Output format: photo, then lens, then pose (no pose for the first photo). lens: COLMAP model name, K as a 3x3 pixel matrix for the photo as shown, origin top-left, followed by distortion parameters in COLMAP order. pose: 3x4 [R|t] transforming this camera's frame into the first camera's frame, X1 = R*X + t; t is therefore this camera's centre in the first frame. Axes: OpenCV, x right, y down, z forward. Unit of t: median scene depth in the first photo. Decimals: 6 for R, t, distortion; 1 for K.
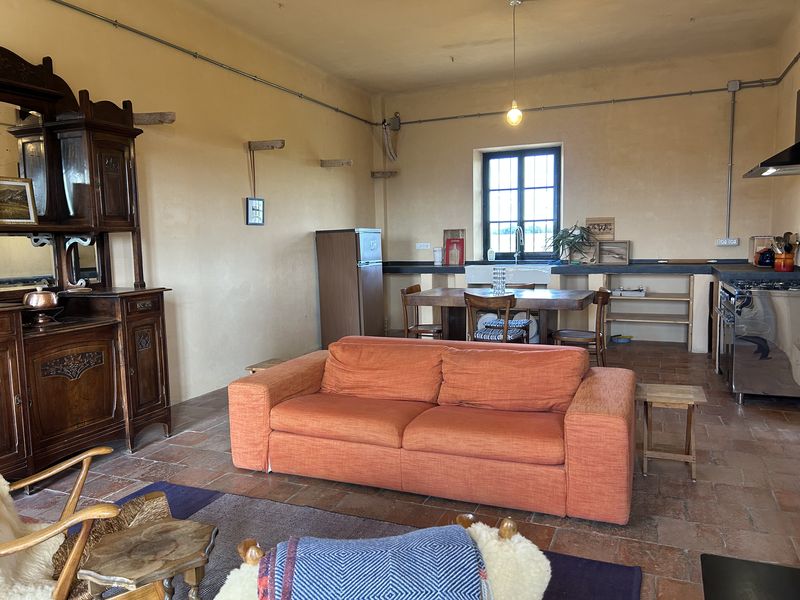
lens RADIAL K [[611.1, 0, 398.4], [0, 611.1, 298.2], [0, 0, 1]] dist [-0.002656, 0.003310]
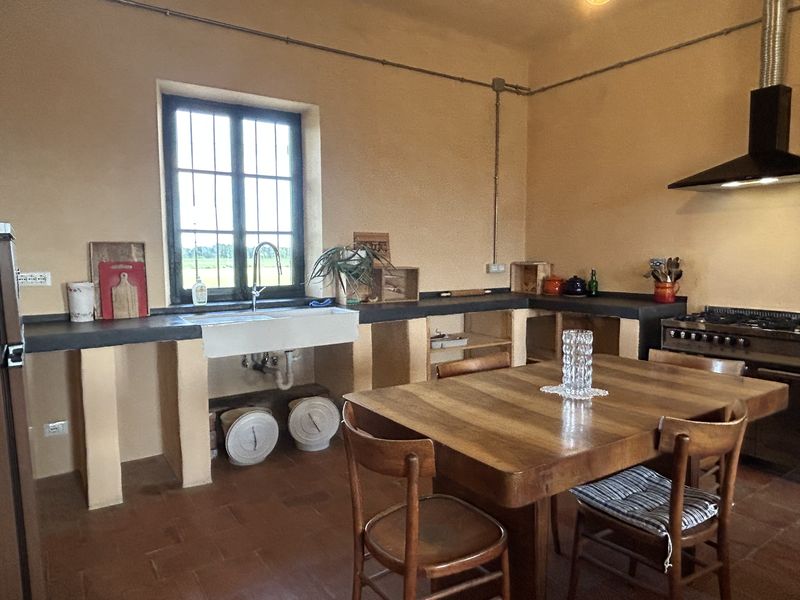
lens RADIAL K [[554.3, 0, 401.3], [0, 554.3, 301.0], [0, 0, 1]] dist [0.009894, -0.021601]
pose [[0.528307, -0.052303, 0.847441, -0.162068], [0.078530, 0.996833, 0.012566, -0.058956], [-0.845414, 0.059910, 0.530741, 0.622527]]
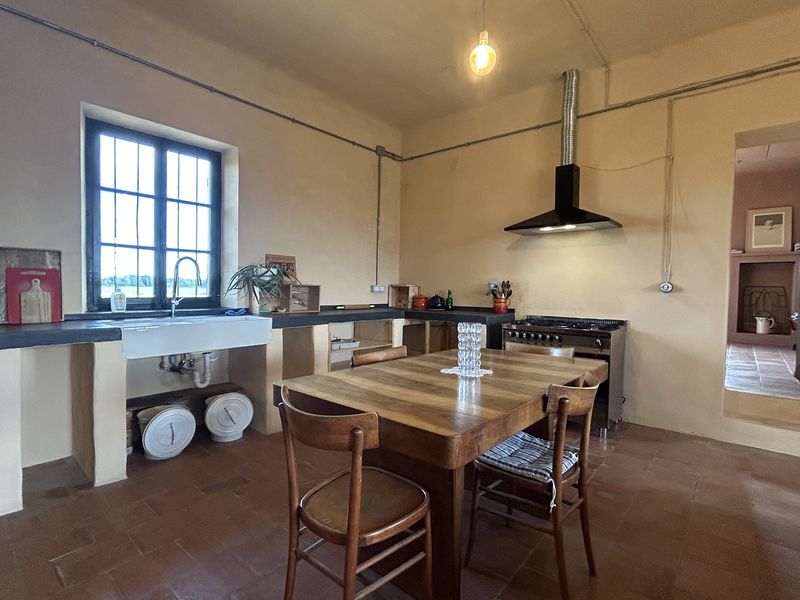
lens RADIAL K [[412.4, 0, 403.0], [0, 412.4, 297.6], [0, 0, 1]] dist [-0.006643, 0.005328]
pose [[0.281136, 0.004963, 0.959655, -0.141982], [0.075294, 0.996790, -0.027213, -0.045983], [-0.956710, 0.079907, 0.279860, 0.661554]]
